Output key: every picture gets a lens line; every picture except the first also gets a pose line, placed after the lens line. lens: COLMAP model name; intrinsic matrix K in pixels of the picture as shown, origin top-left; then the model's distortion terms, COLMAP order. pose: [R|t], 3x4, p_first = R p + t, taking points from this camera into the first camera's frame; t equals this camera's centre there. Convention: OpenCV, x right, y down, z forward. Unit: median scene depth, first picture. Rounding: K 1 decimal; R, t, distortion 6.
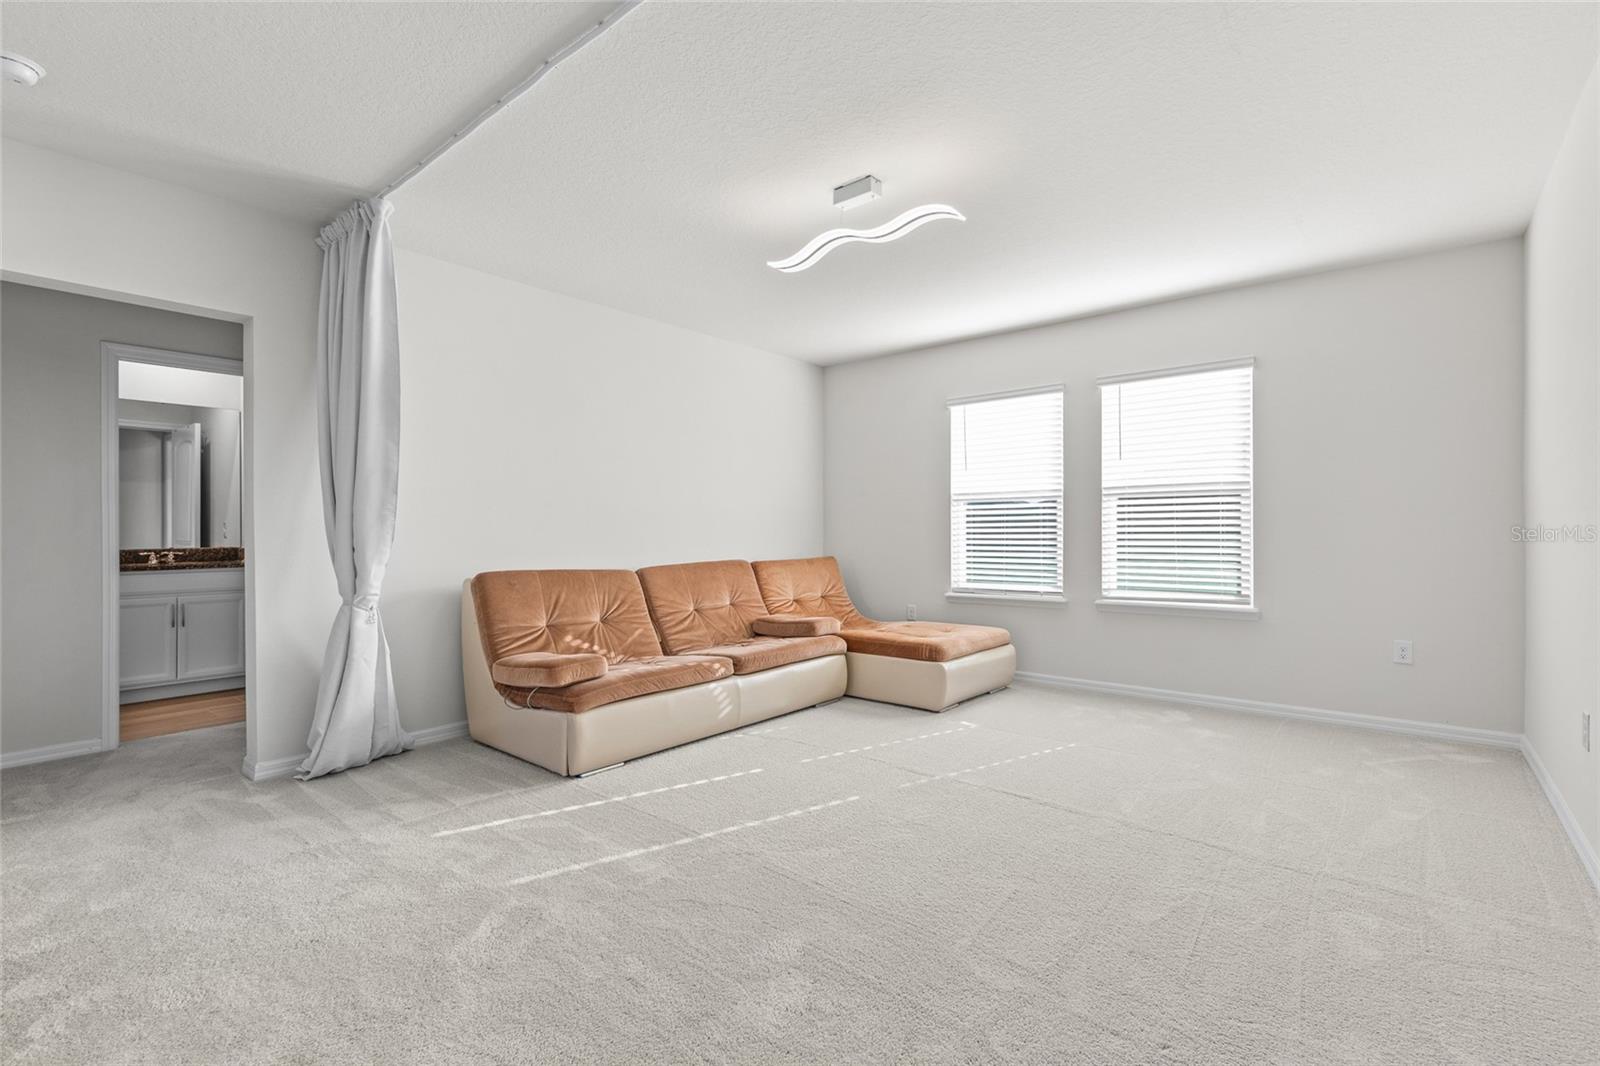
lens RADIAL K [[718.0, 0, 809.1], [0, 718.0, 522.2], [0, 0, 1]] dist [0.002904, 0.000302]
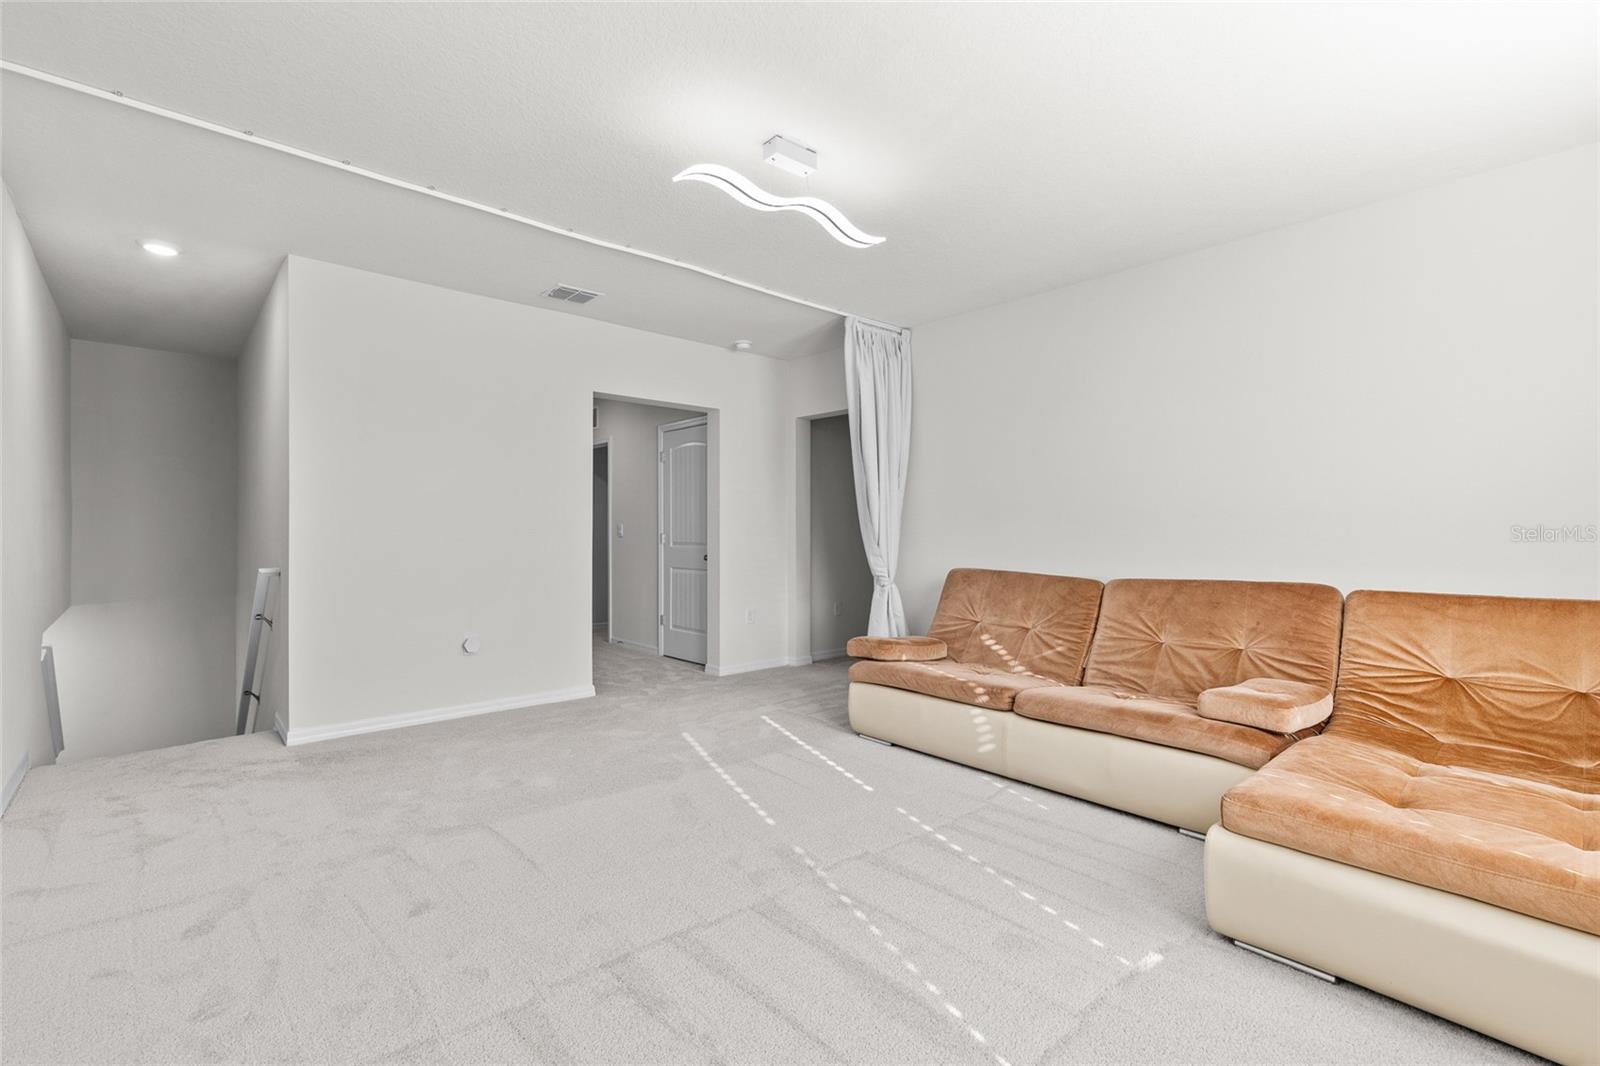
lens RADIAL K [[718.0, 0, 809.1], [0, 718.0, 522.2], [0, 0, 1]] dist [0.002904, 0.000302]
pose [[-0.130029, -0.007123, -0.991485, 0.833631], [0.005191, 0.999956, -0.007865, 0.001393], [0.991497, -0.006169, -0.129986, 0.992602]]
